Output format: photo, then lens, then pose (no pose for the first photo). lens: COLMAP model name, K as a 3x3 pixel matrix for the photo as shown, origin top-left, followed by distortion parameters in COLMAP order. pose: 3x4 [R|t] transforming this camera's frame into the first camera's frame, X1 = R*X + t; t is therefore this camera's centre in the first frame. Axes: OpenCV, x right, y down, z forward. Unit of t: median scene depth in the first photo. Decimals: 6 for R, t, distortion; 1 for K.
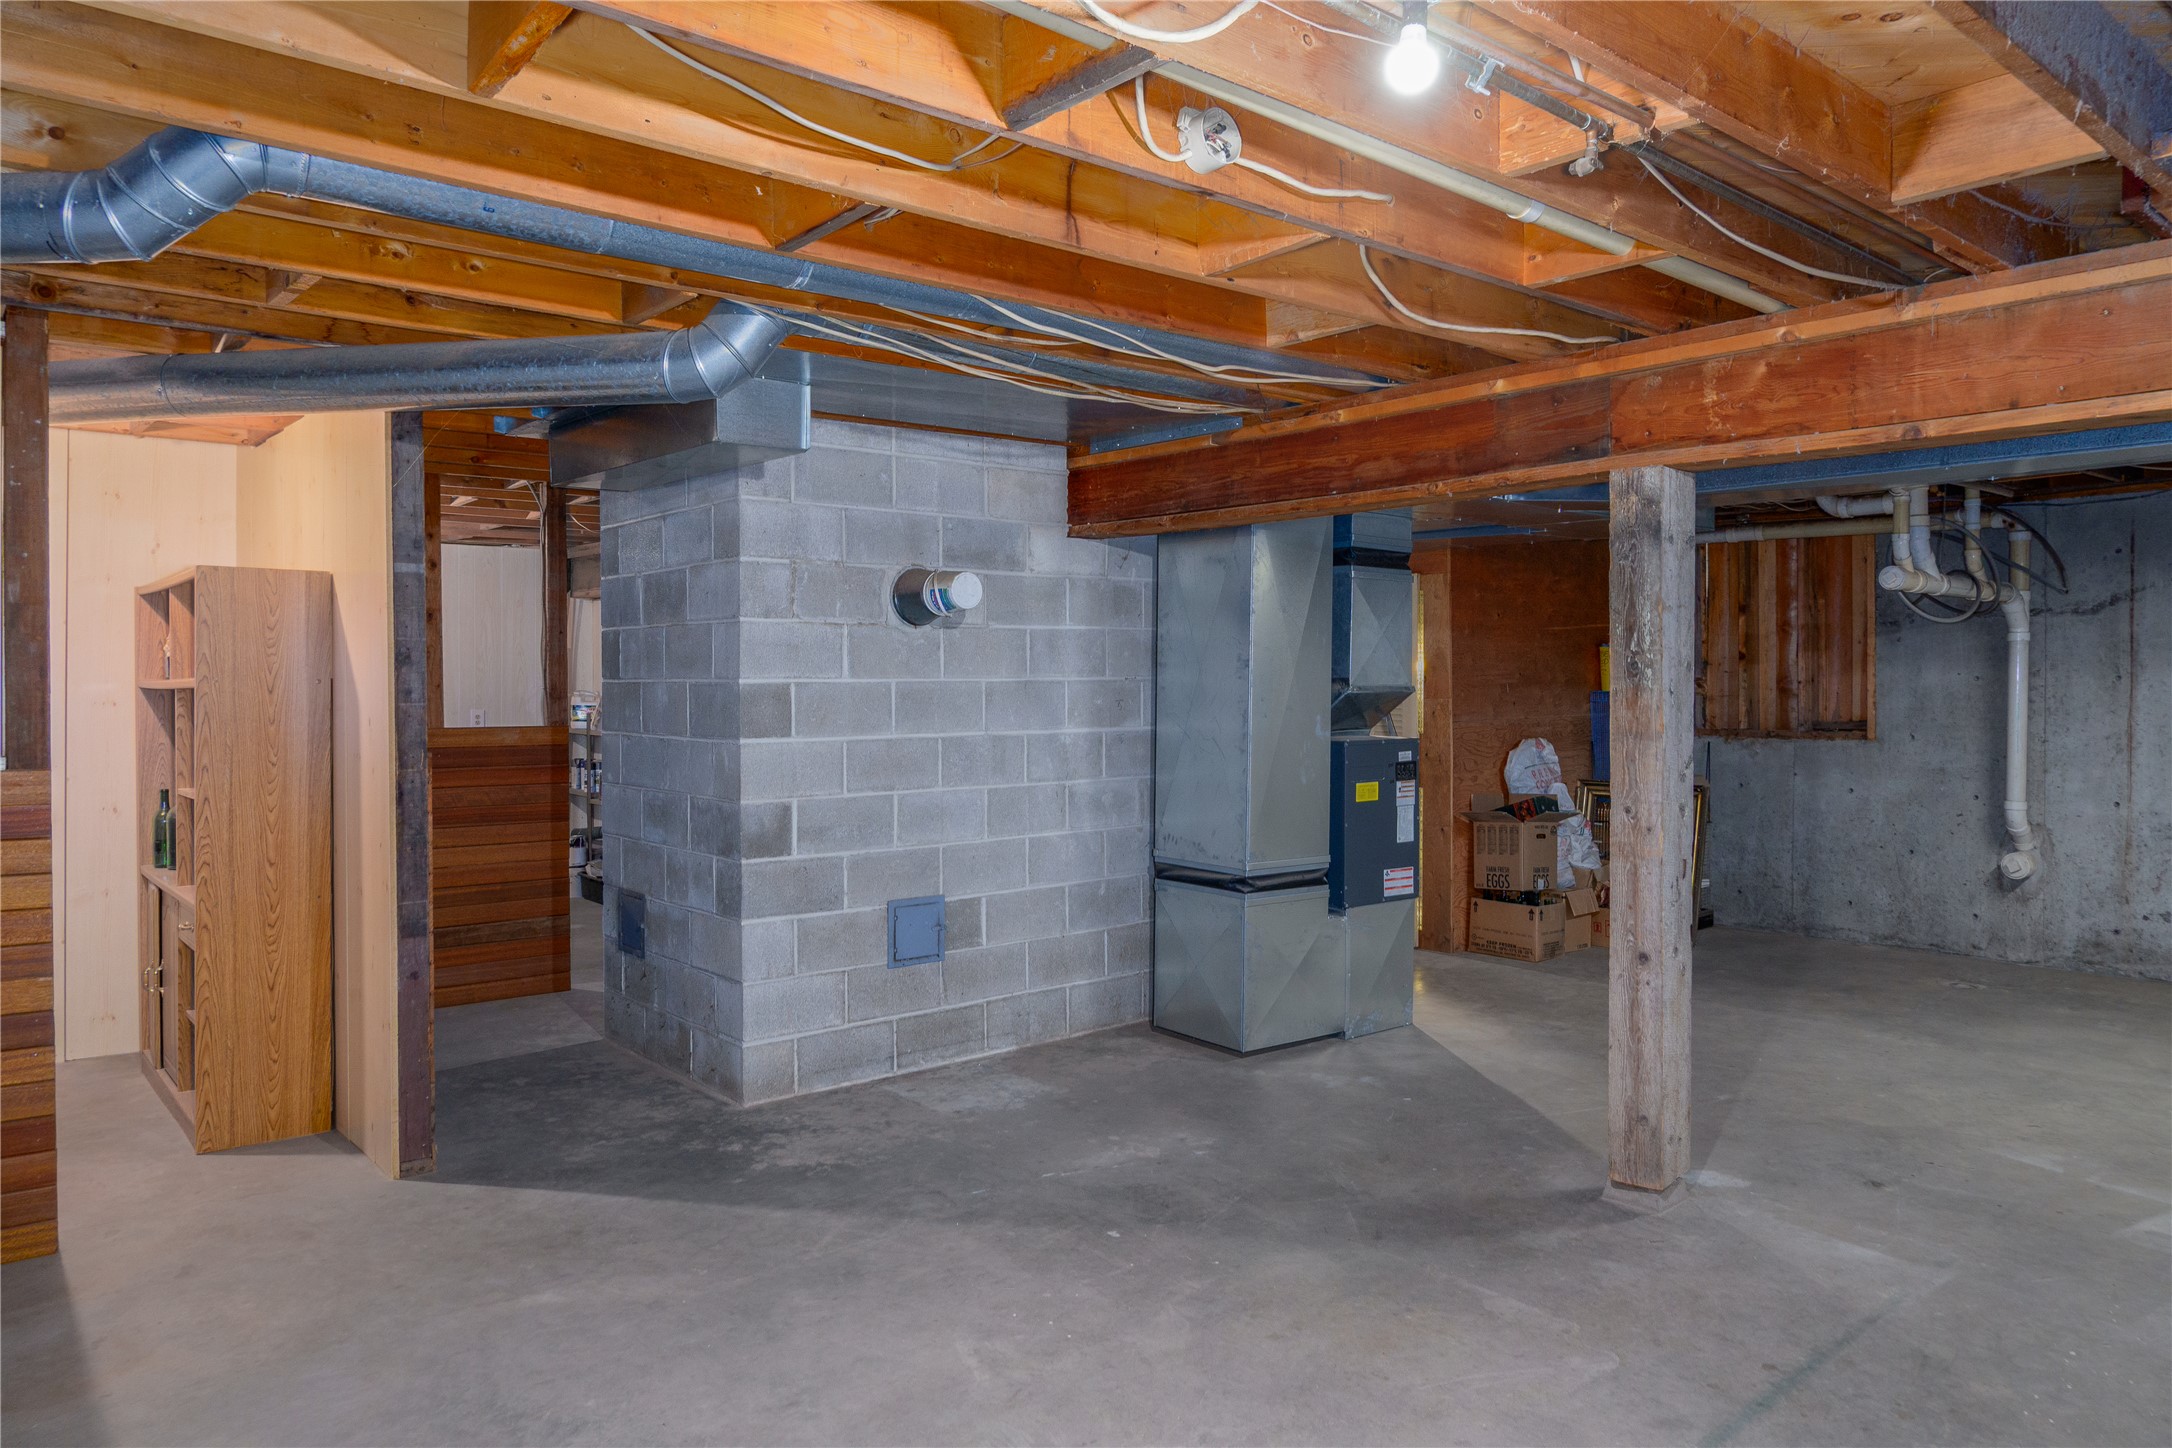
lens RADIAL K [[1426.7, 0, 1081.5], [0, 1426.7, 728.3], [0, 0, 1]] dist [-0.011842, -0.002818]
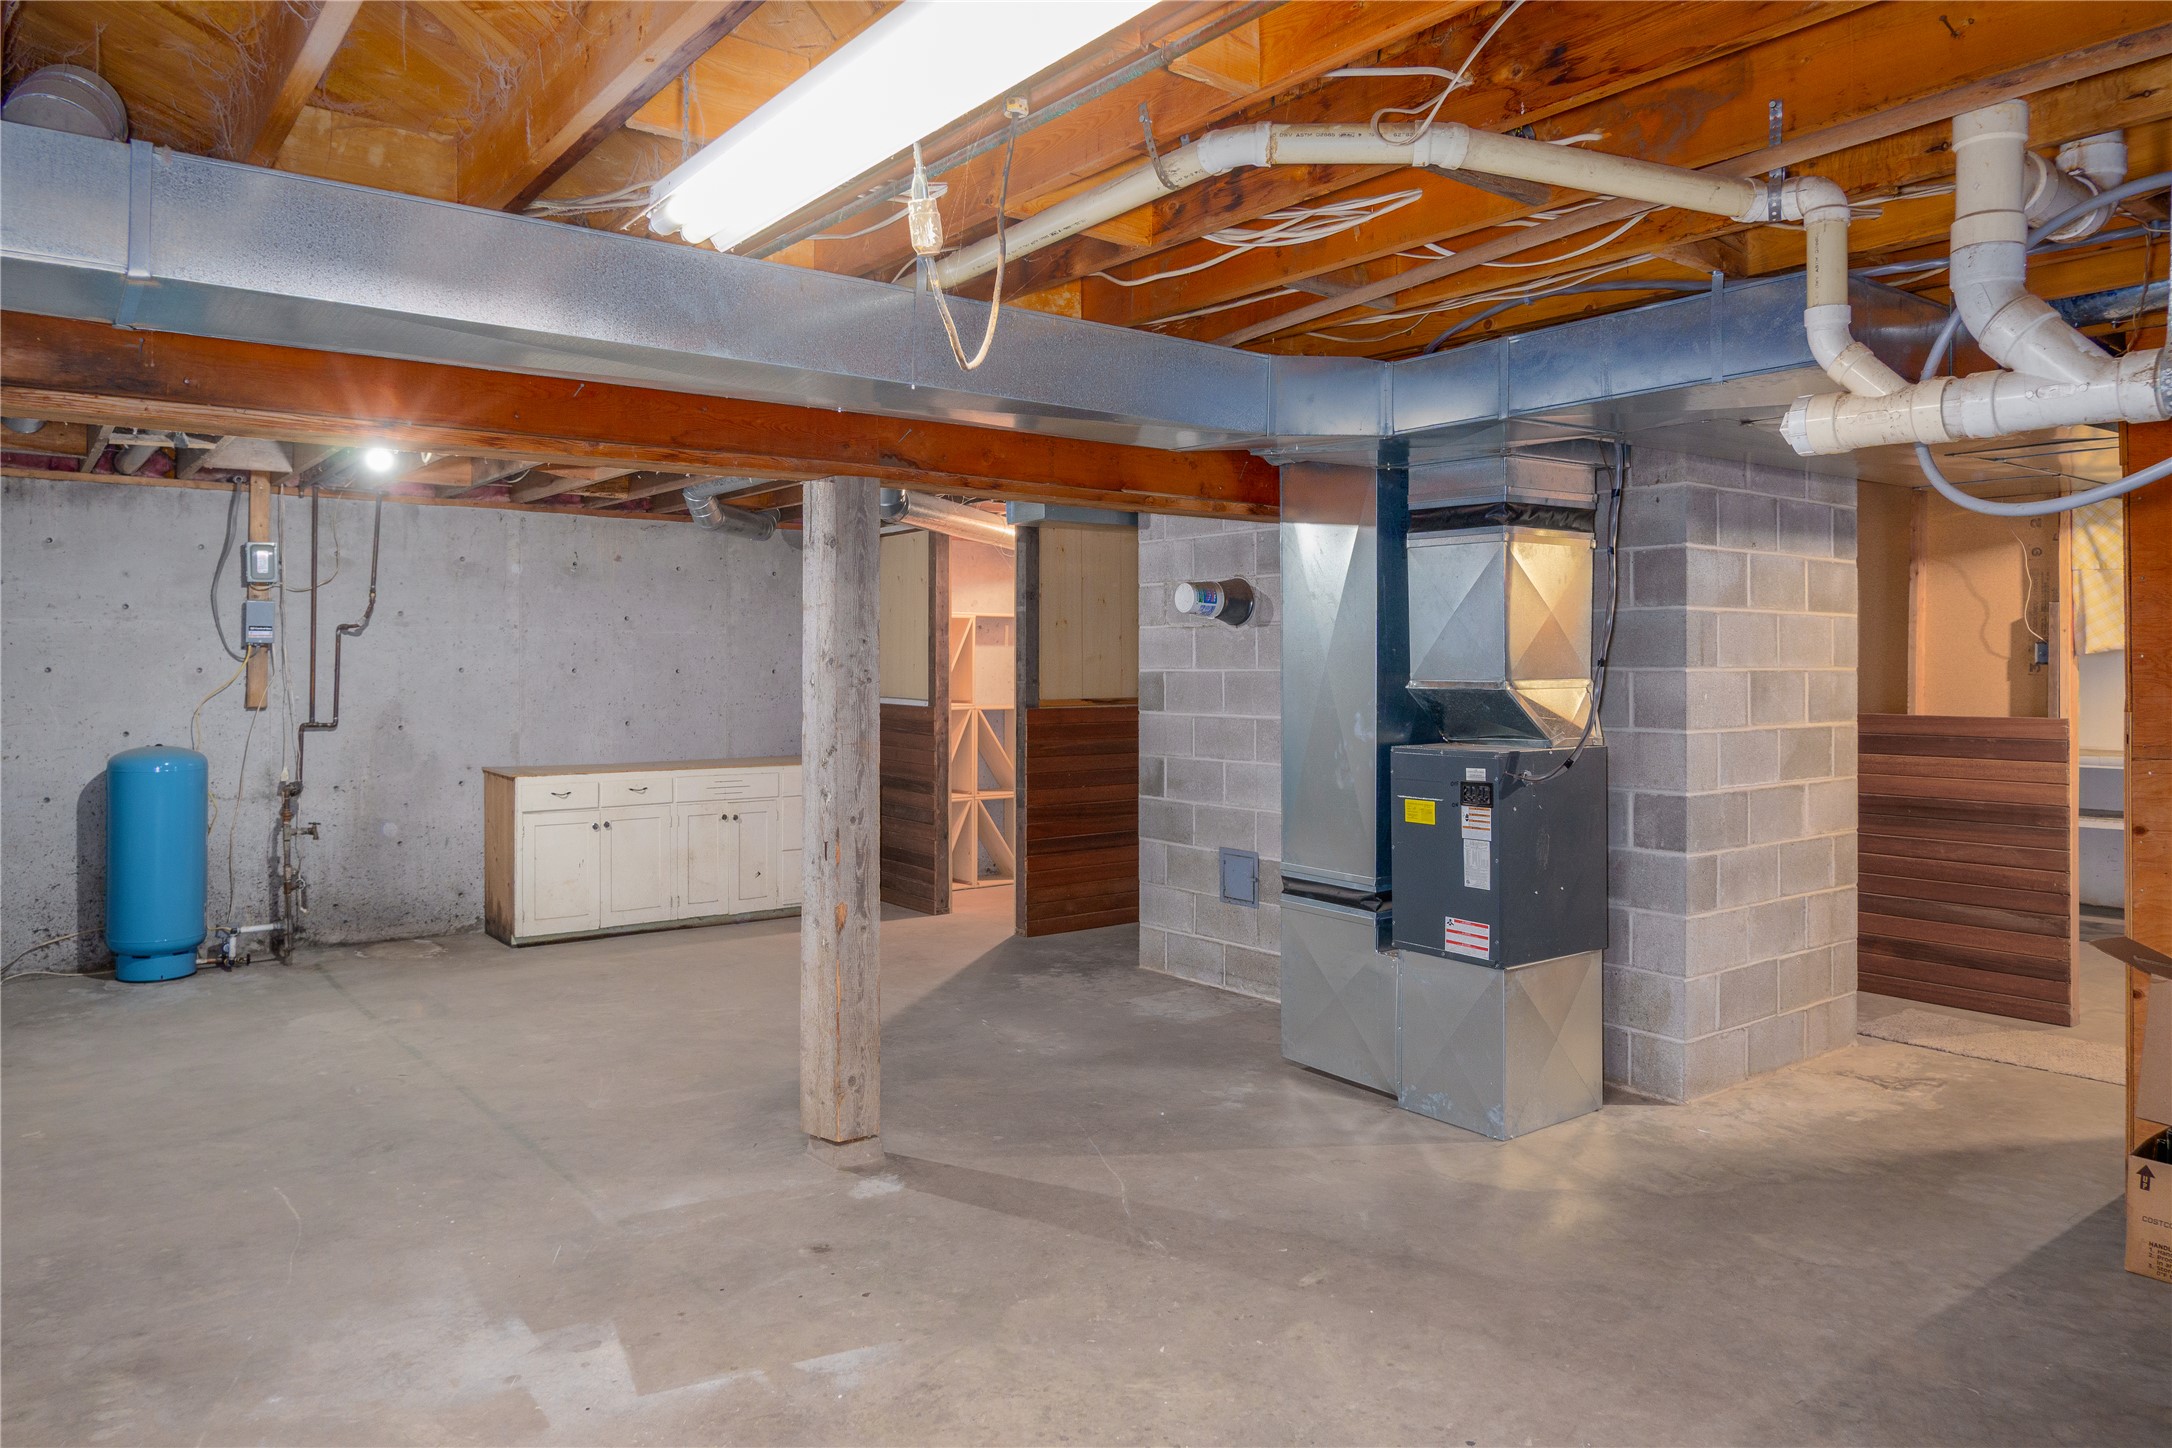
lens RADIAL K [[1426.7, 0, 1082.0], [0, 1426.7, 710.7], [0, 0, 1]] dist [-0.011842, -0.002818]
pose [[-0.048427, 0.032278, -0.998305, 1.159826], [-0.033004, 0.998880, 0.033898, -0.038013], [0.998281, 0.034590, -0.047307, 0.972962]]
